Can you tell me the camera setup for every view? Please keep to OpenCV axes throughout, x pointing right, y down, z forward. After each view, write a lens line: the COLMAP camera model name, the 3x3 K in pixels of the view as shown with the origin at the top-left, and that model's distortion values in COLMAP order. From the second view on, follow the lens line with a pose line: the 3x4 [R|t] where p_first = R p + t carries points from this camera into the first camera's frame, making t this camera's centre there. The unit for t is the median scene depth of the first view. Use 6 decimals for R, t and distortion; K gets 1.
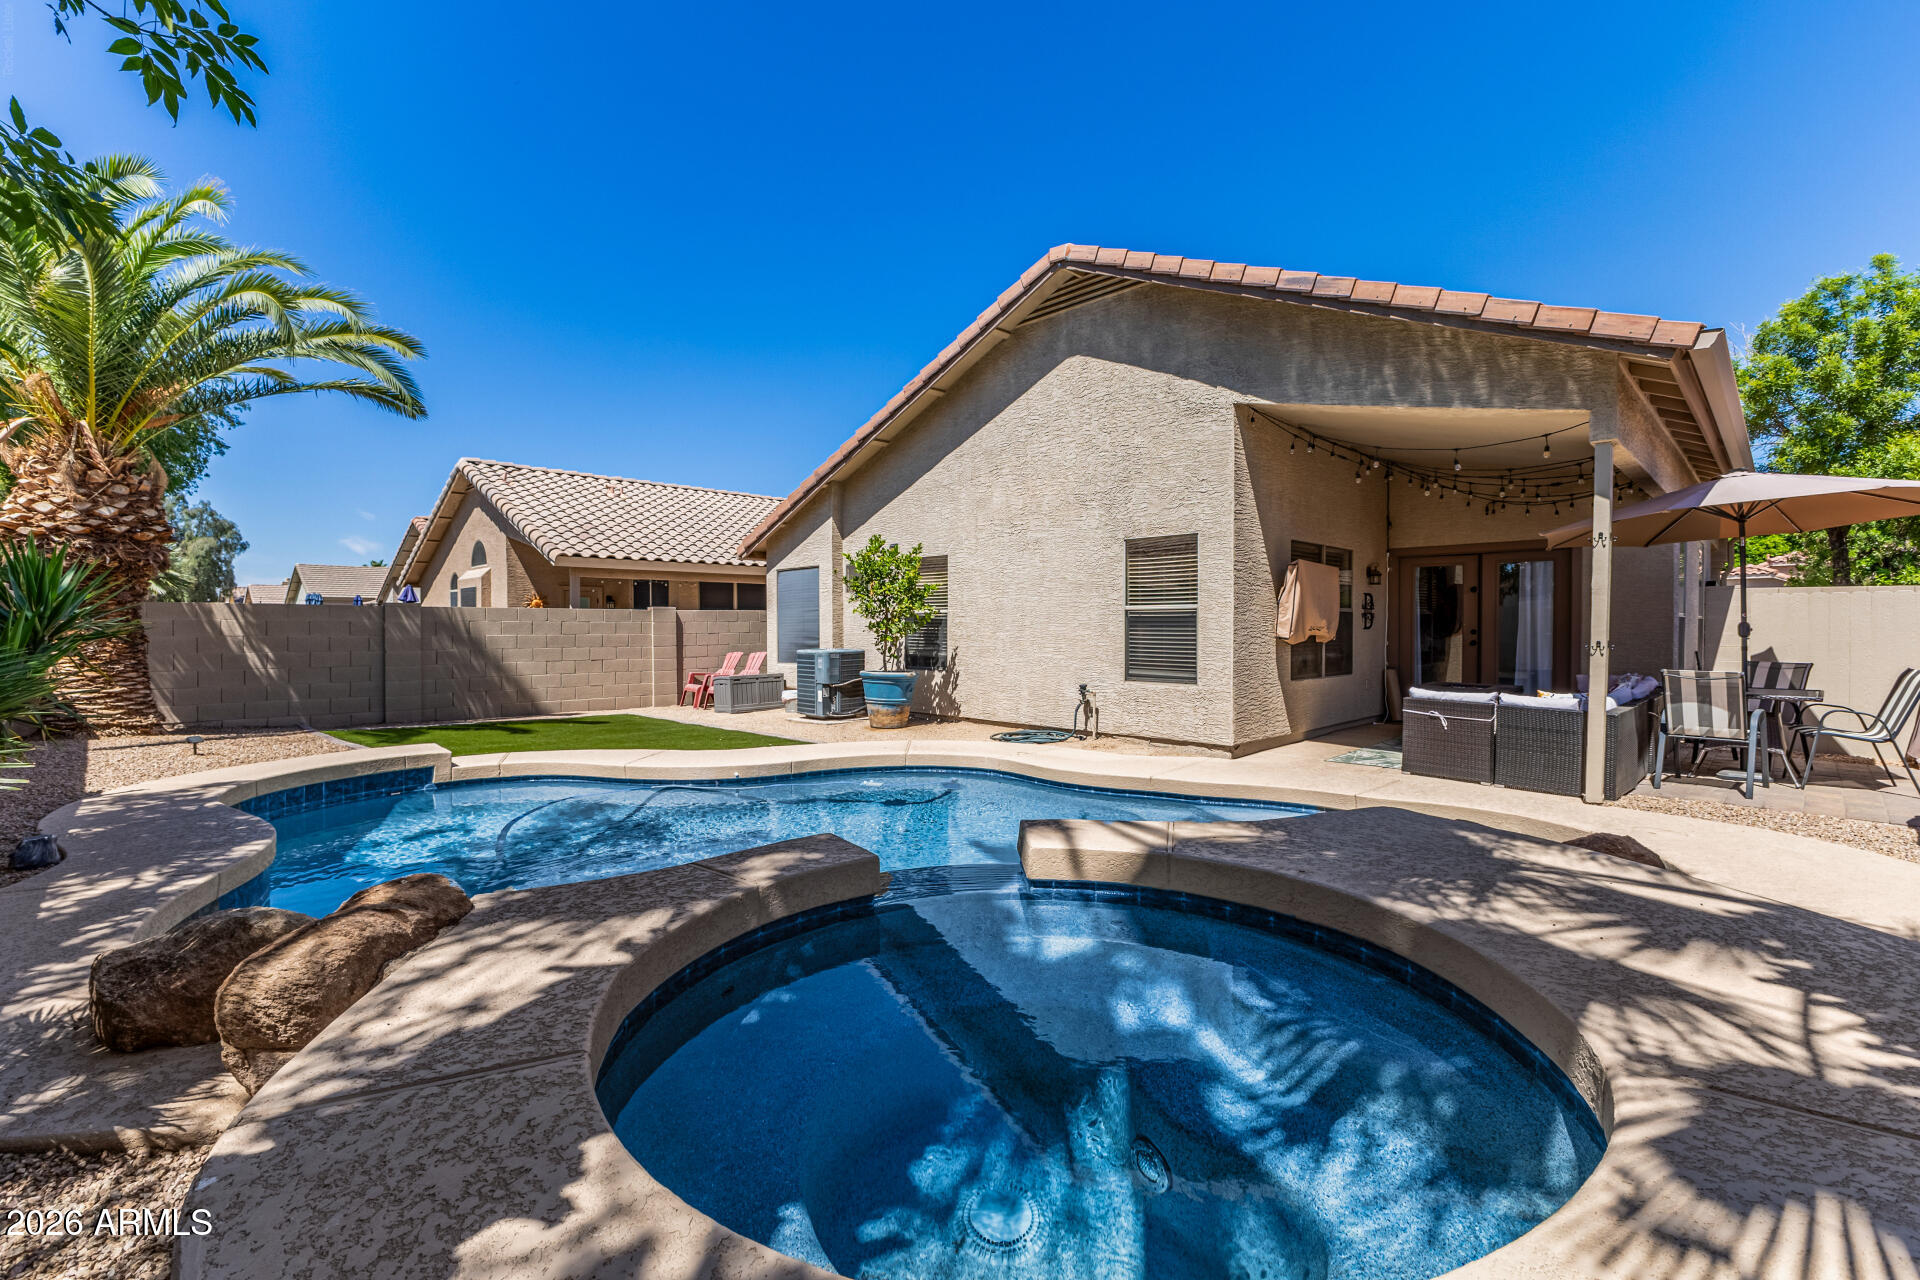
lens RADIAL K [[830.1, 0, 955.1], [0, 830.1, 638.7], [0, 0, 1]] dist [0.001257, 0.000393]
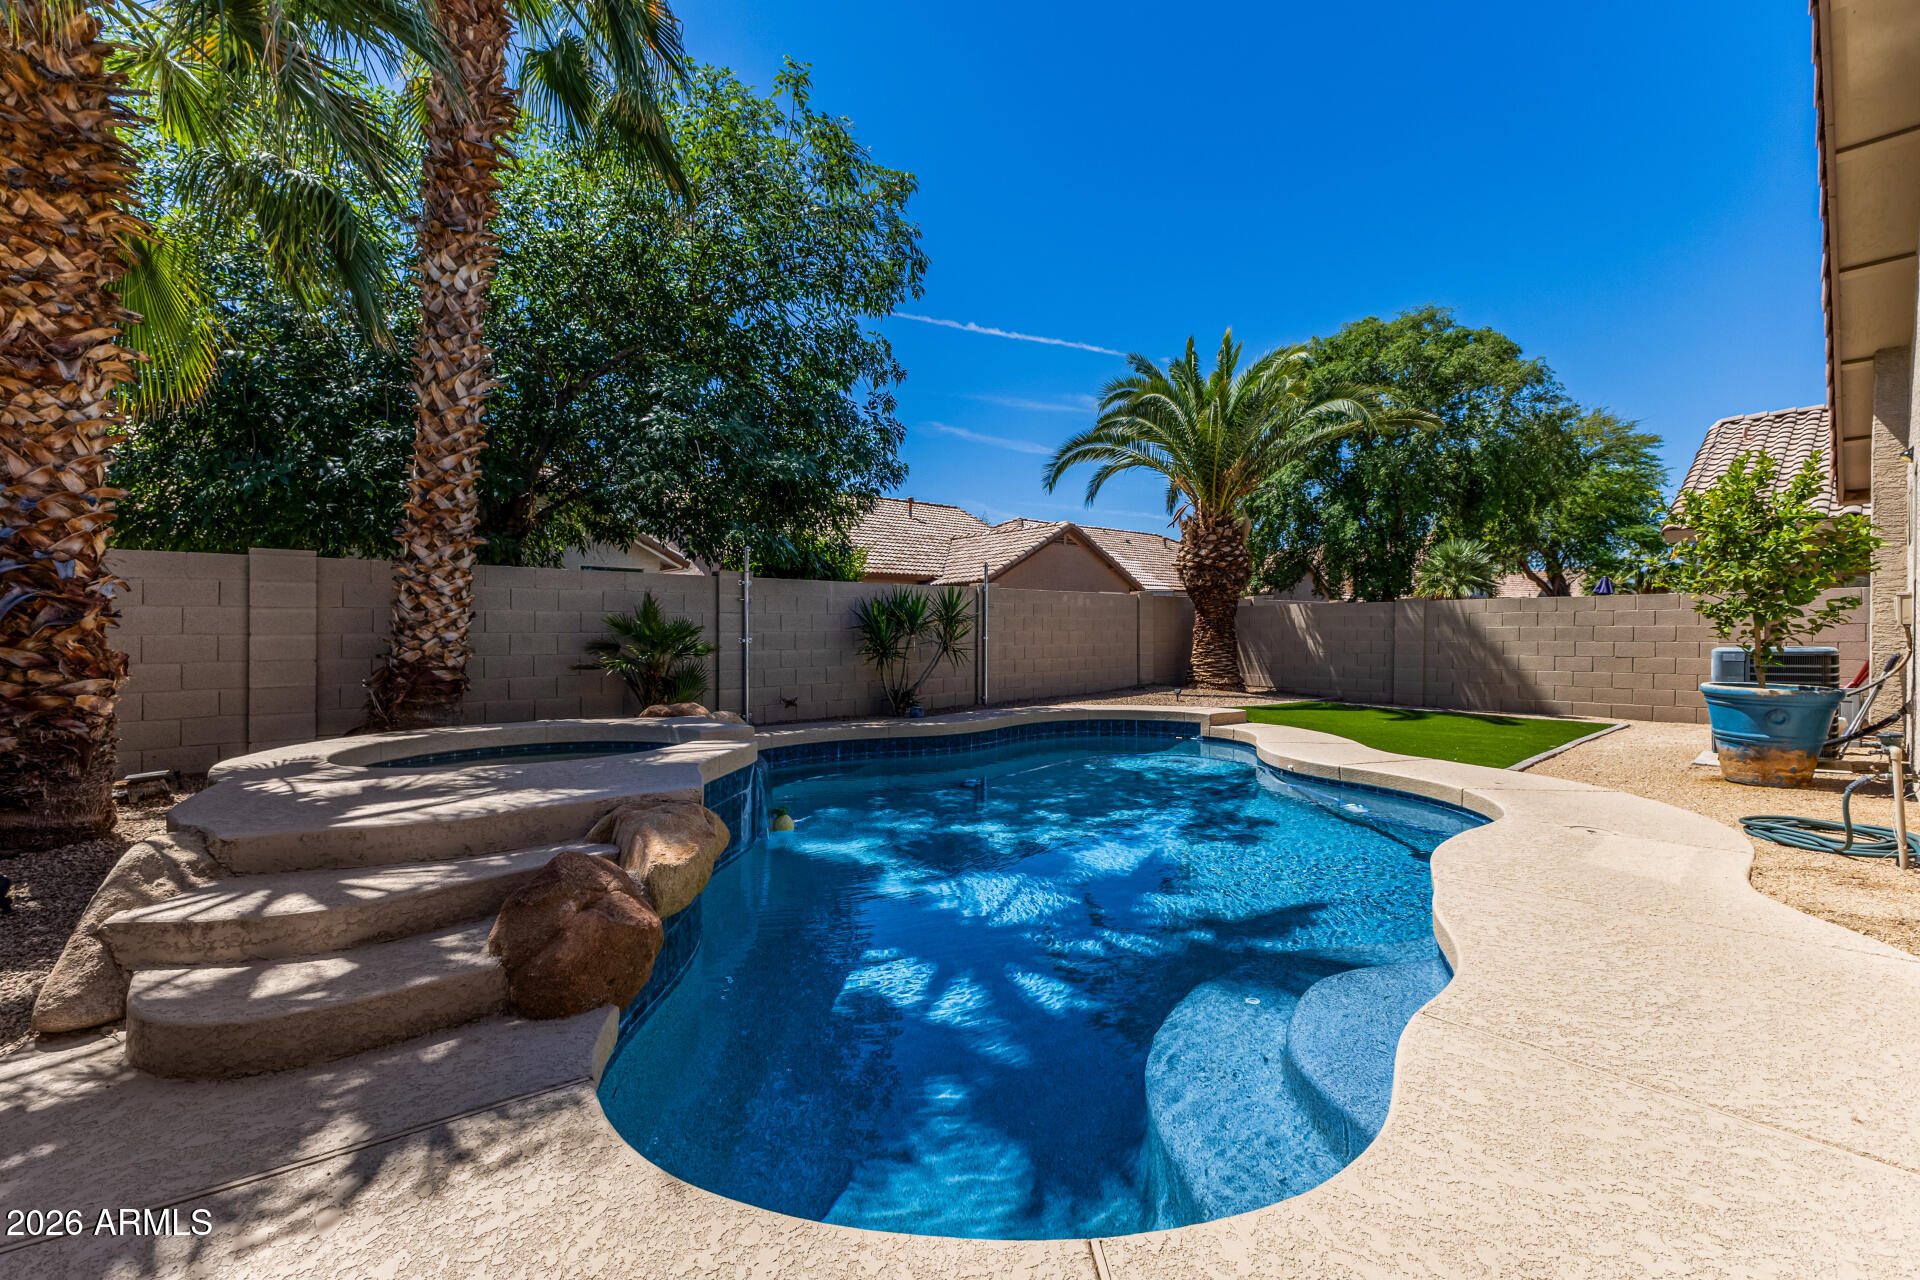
lens RADIAL K [[830.1, 0, 953.6], [0, 830.1, 635.9], [0, 0, 1]] dist [0.001257, 0.000393]
pose [[-0.065416, 0.005112, -0.997845, 0.588501], [-0.004265, 0.999976, 0.005403, 0.005611], [0.997849, 0.004609, -0.065393, 0.547067]]
